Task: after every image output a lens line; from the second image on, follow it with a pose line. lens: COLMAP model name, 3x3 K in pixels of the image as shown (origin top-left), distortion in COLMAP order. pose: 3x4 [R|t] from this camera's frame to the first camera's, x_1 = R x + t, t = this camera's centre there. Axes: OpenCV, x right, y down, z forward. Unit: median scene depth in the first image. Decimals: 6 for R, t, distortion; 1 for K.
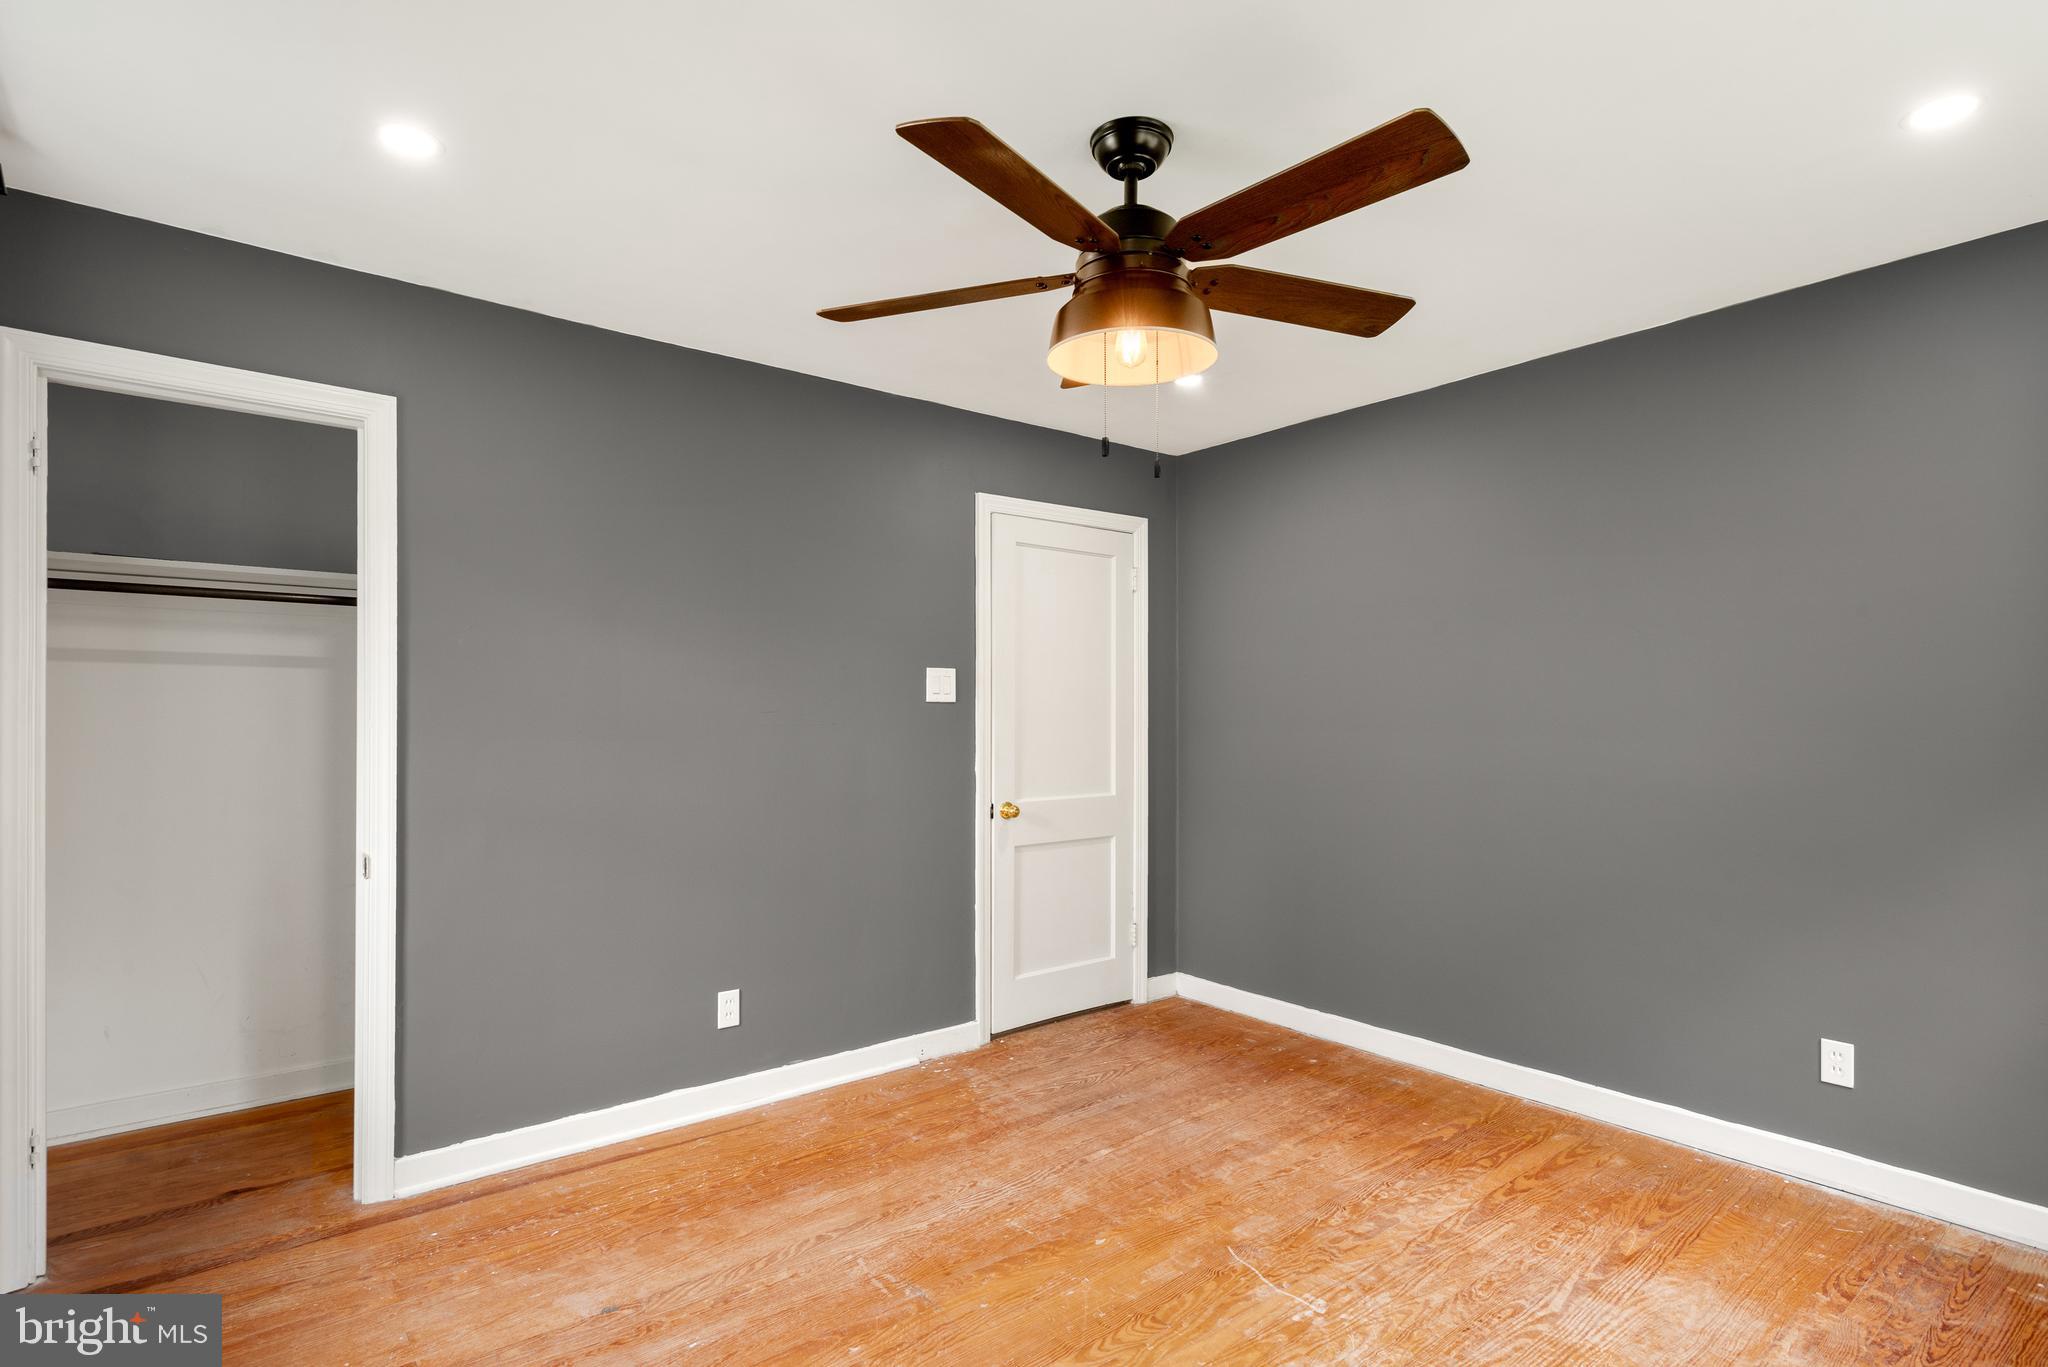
lens RADIAL K [[1004.0, 0, 1021.4], [0, 1004.0, 715.3], [0, 0, 1]] dist [-0.002713, -0.000646]
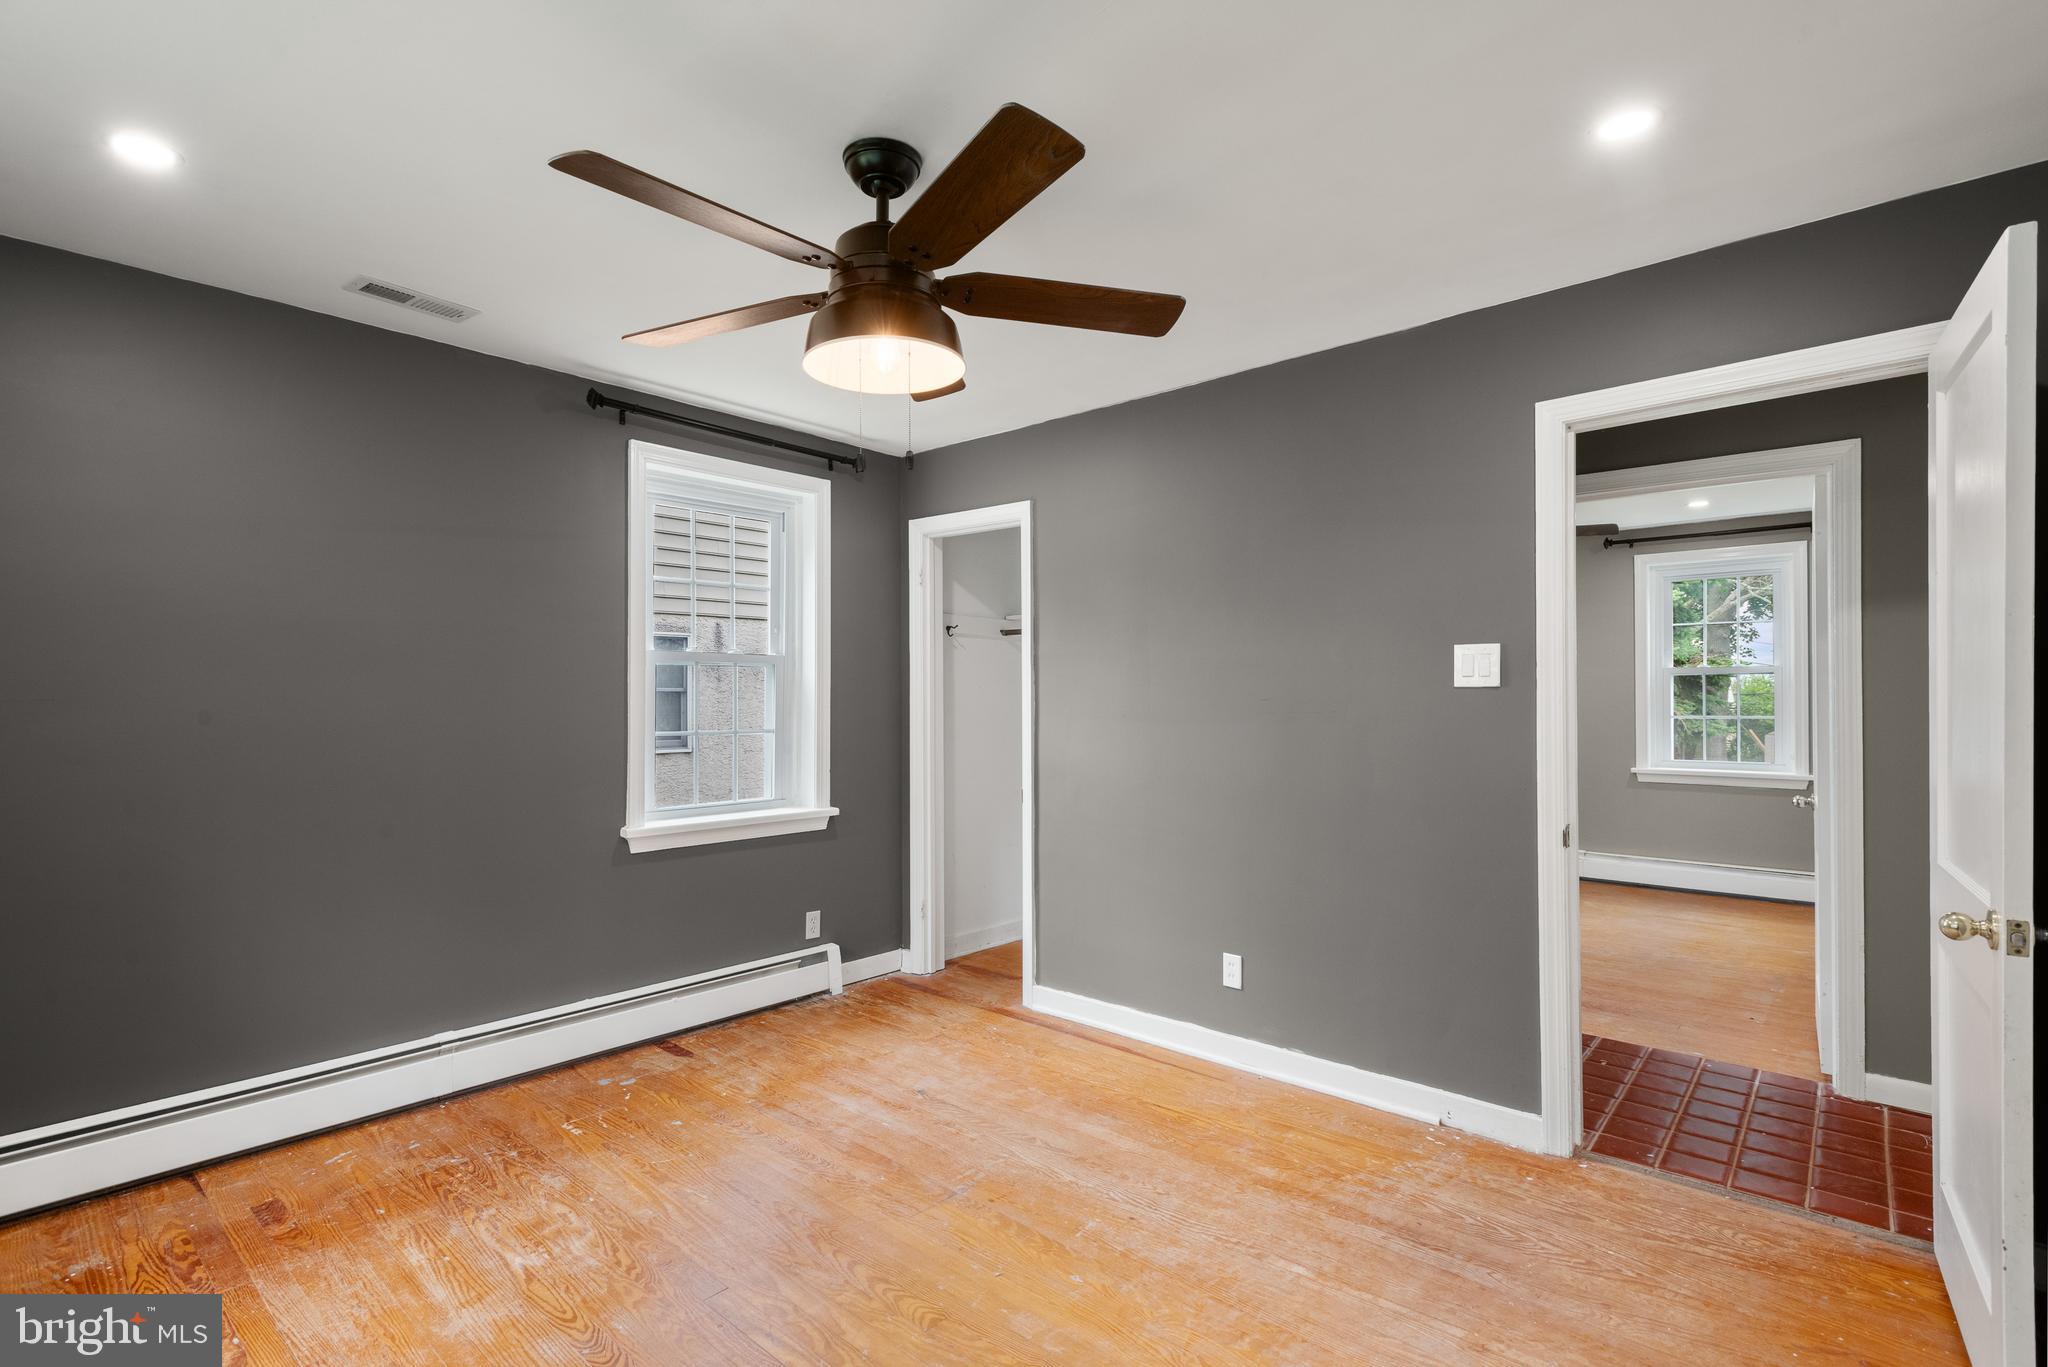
lens RADIAL K [[958.8, 0, 1030.5], [0, 958.8, 709.0], [0, 0, 1]] dist [0.017809, -0.007498]
pose [[0.168182, 0.010643, -0.985699, 0.810158], [0.003352, 0.999930, 0.011368, -0.007073], [0.985750, -0.005216, 0.168134, 0.701843]]
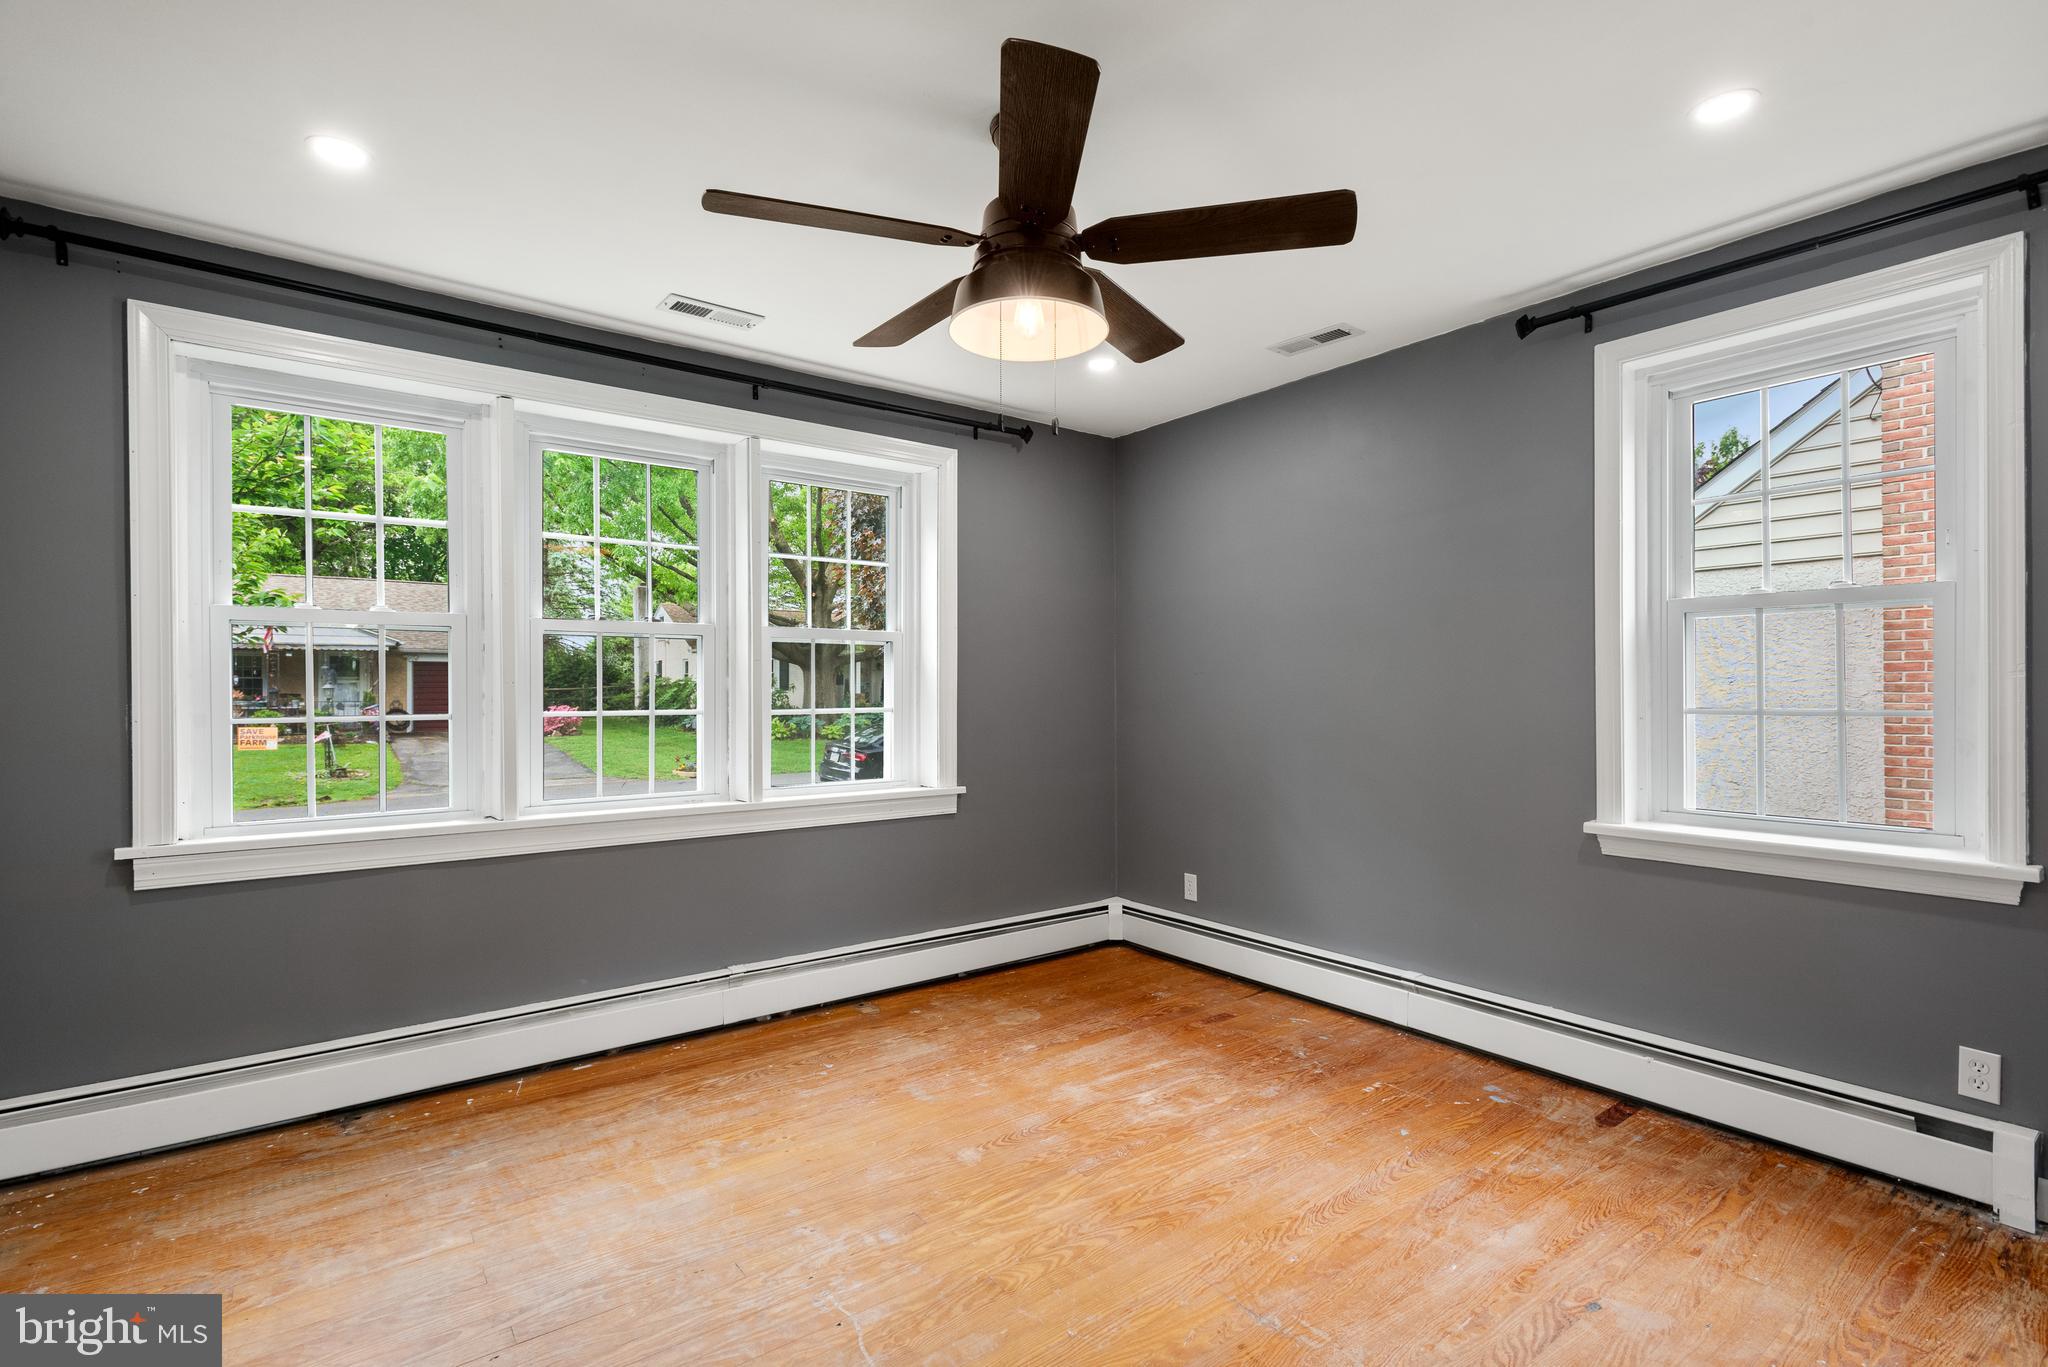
lens RADIAL K [[958.8, 0, 1030.5], [0, 958.8, 709.0], [0, 0, 1]] dist [0.017809, -0.007498]
pose [[-0.999708, 0.002137, 0.024060, 0.062473], [0.002512, 0.999876, 0.015576, 0.022626], [-0.024023, 0.015632, -0.999589, 1.442543]]
